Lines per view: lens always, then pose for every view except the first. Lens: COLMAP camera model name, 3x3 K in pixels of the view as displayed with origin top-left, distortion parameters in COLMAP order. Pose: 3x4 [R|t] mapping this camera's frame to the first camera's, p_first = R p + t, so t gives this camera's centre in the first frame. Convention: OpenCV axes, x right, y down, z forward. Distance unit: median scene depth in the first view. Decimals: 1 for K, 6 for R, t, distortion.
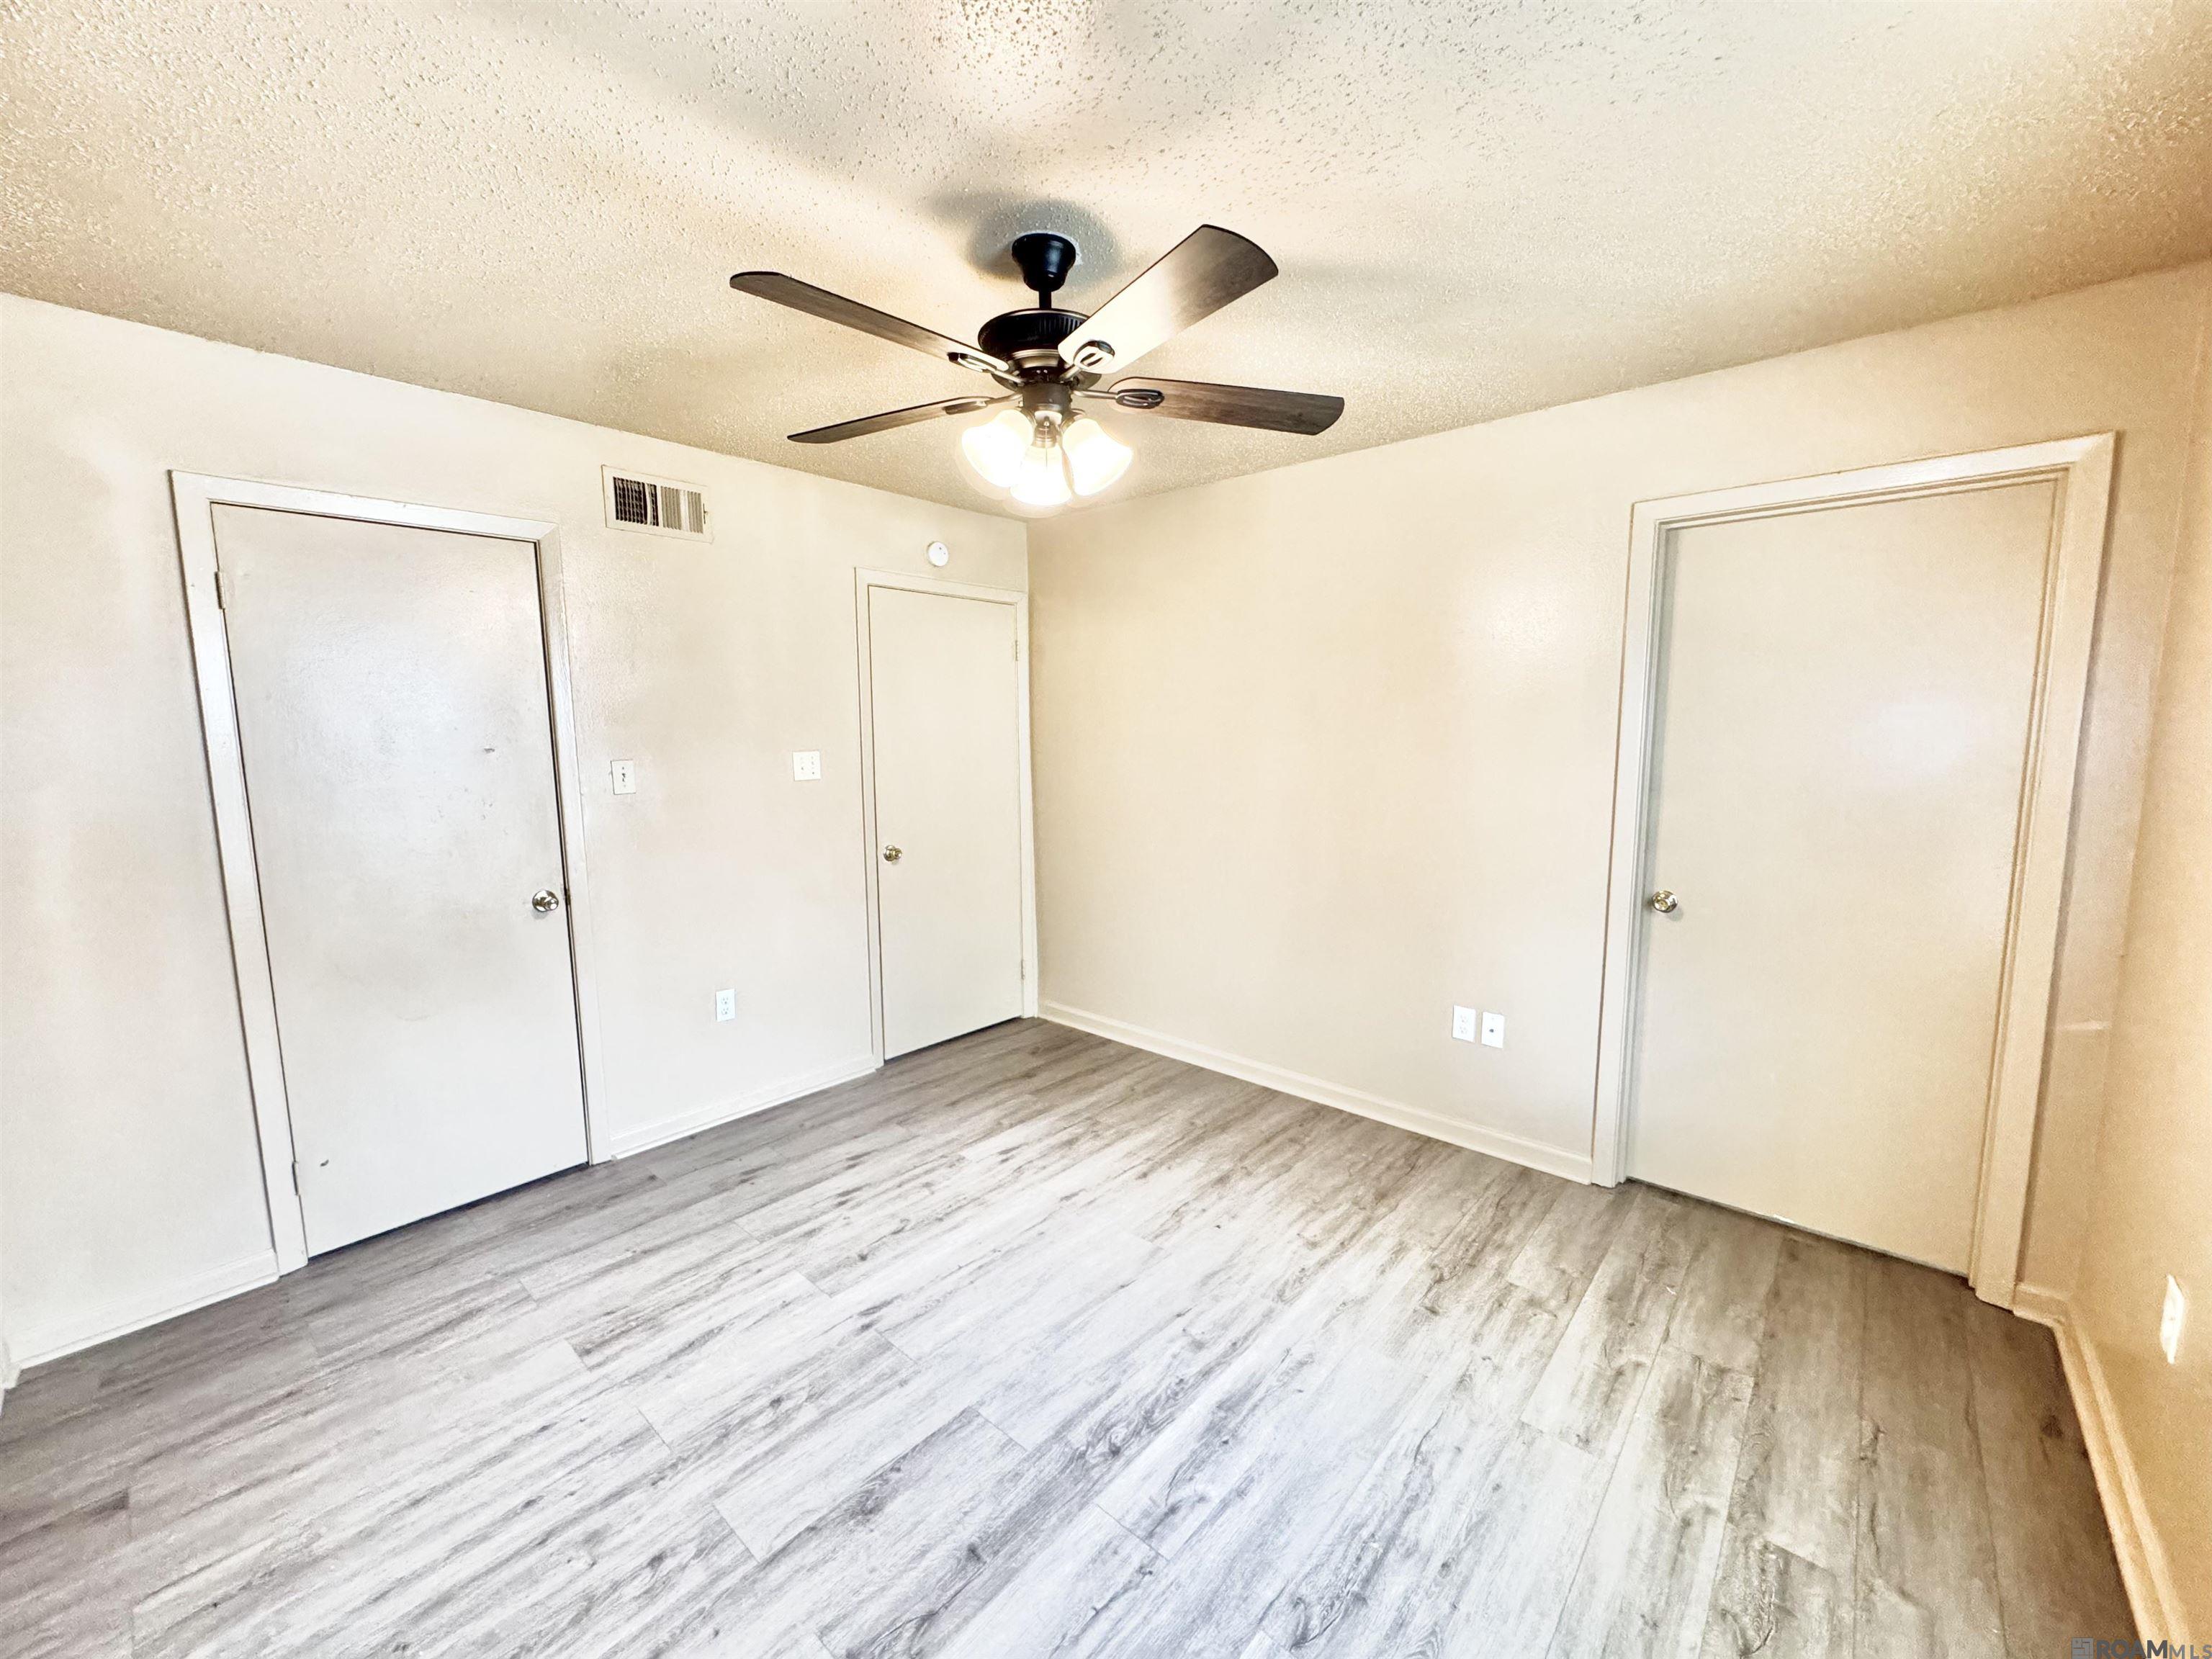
lens RADIAL K [[872.8, 0, 1107.4], [0, 872.8, 827.7], [0, 0, 1]] dist [-0.000918, -0.000315]
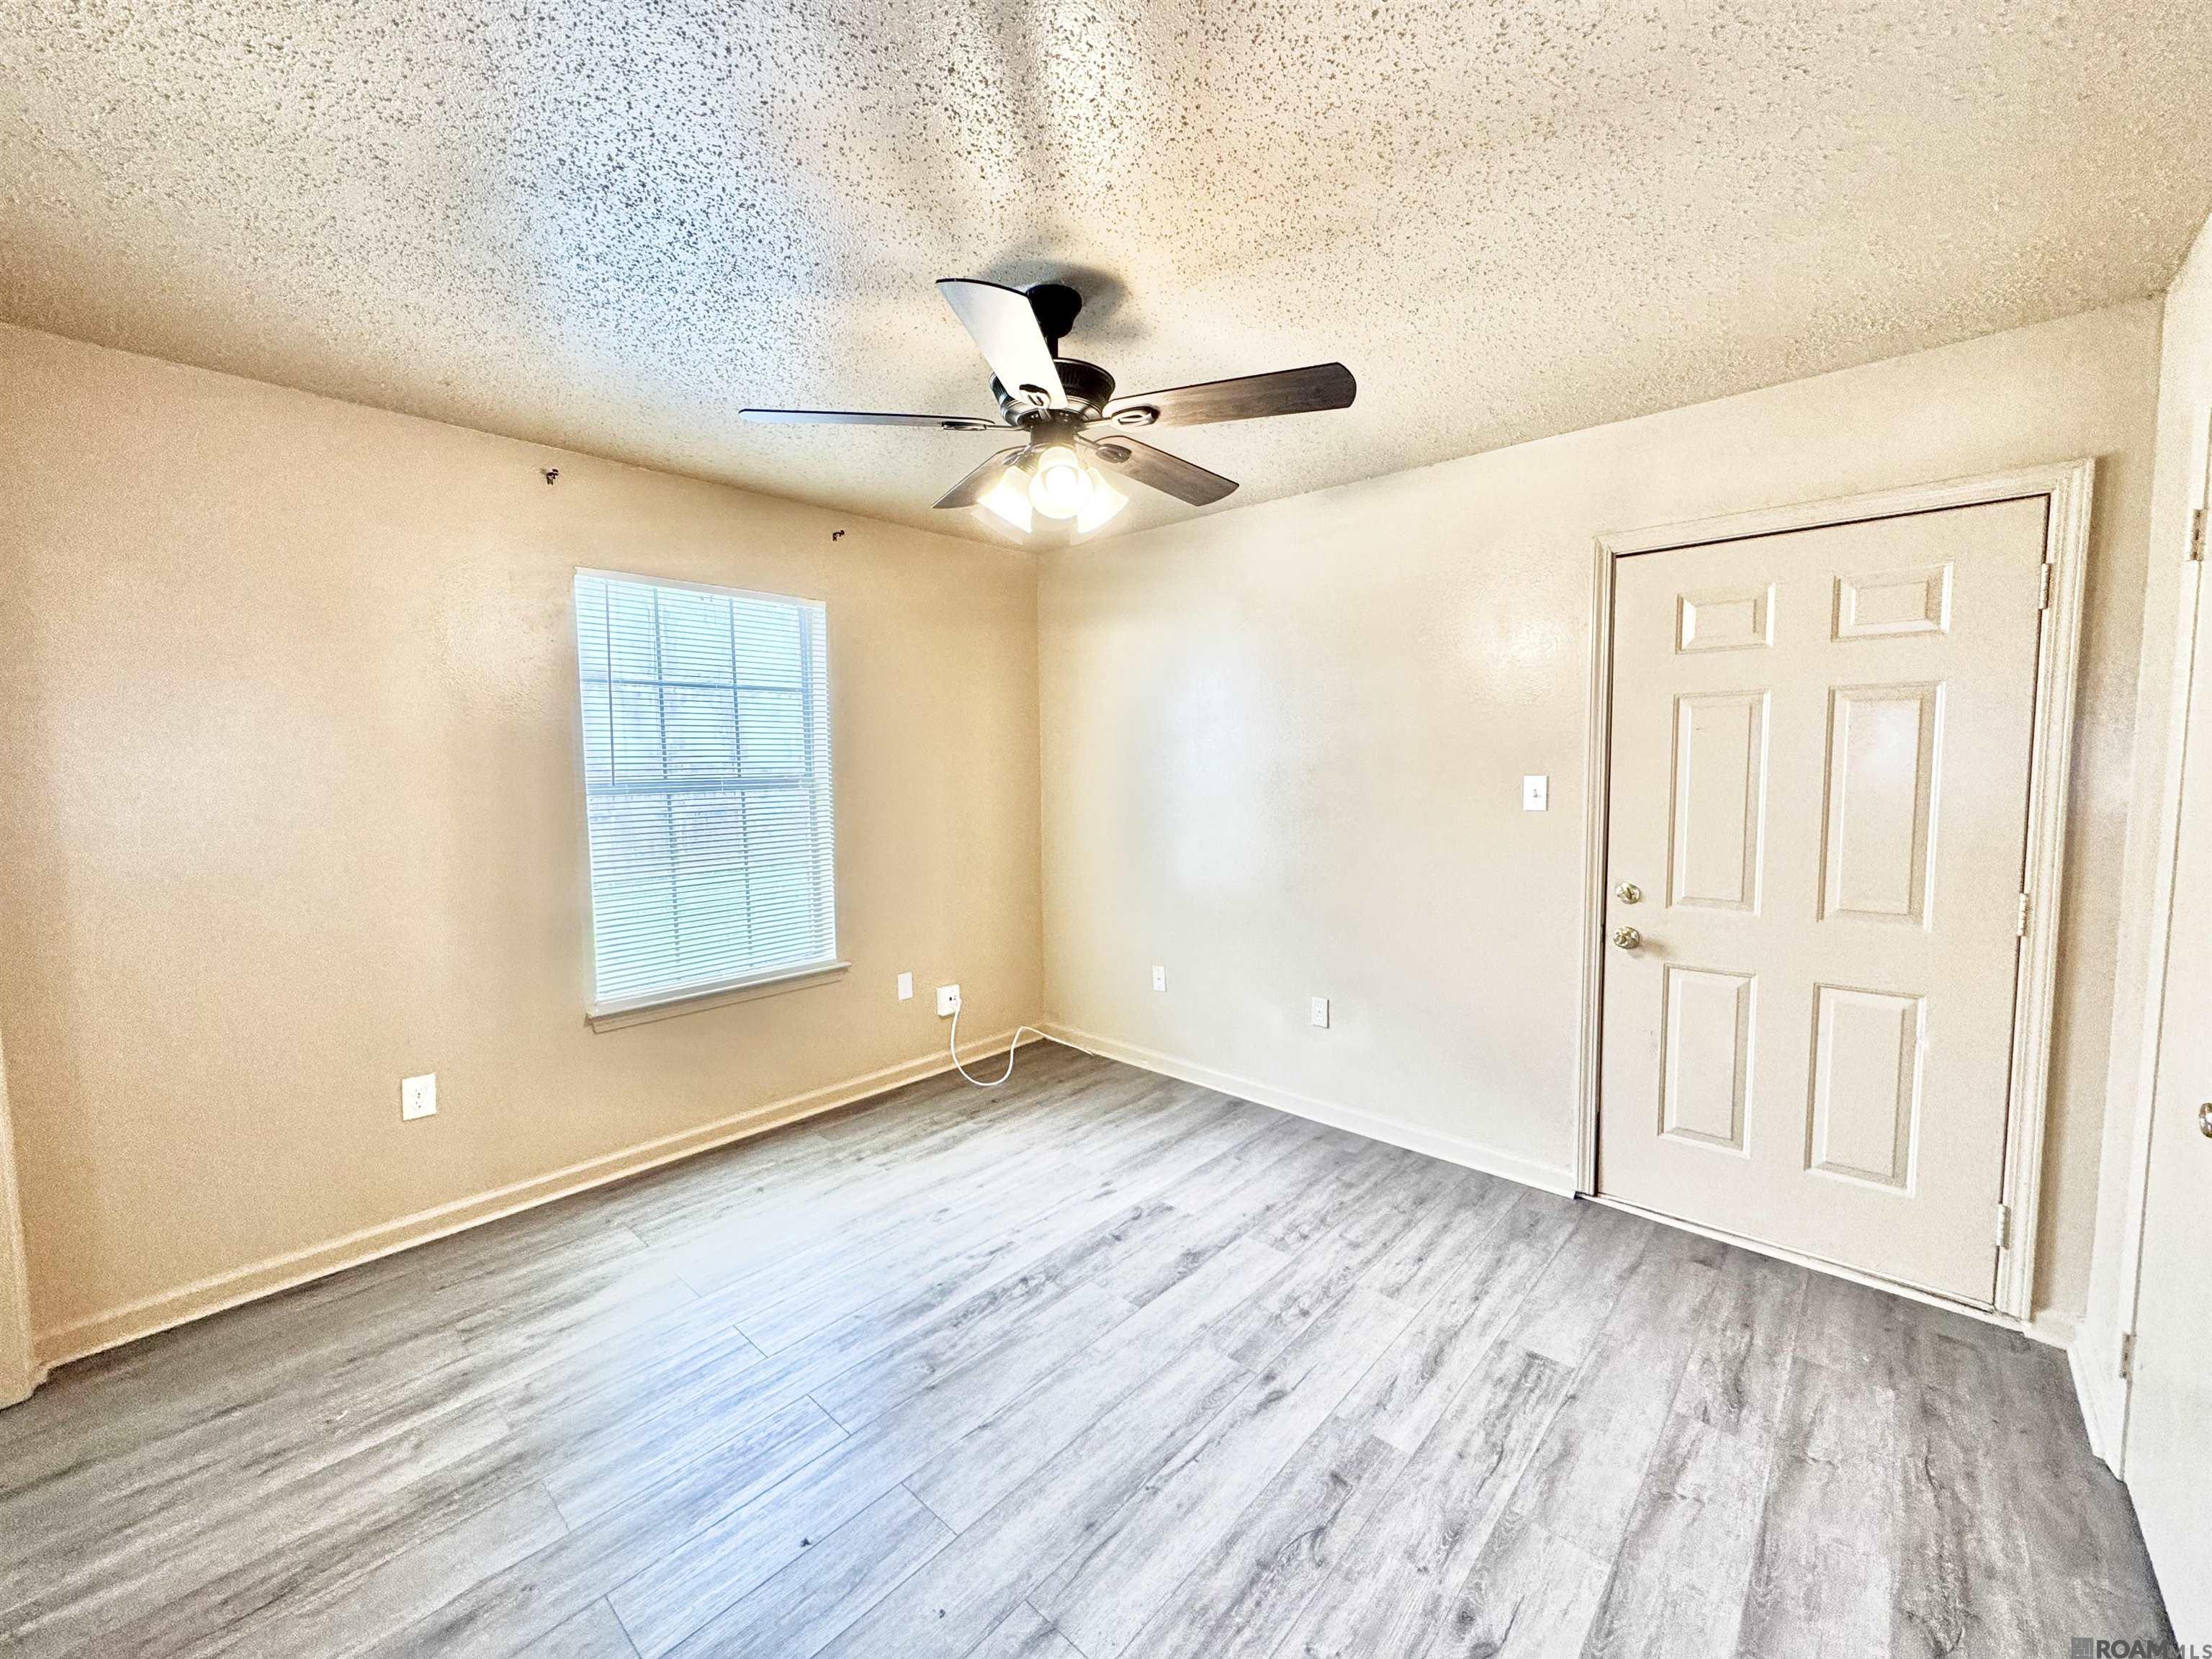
lens RADIAL K [[872.8, 0, 1107.4], [0, 872.8, 827.7], [0, 0, 1]] dist [-0.000918, -0.000315]
pose [[-0.999753, 0.012082, 0.018638, -0.130718], [0.015490, 0.980645, 0.195181, -0.199334], [-0.015919, 0.195422, -0.980590, 1.859818]]
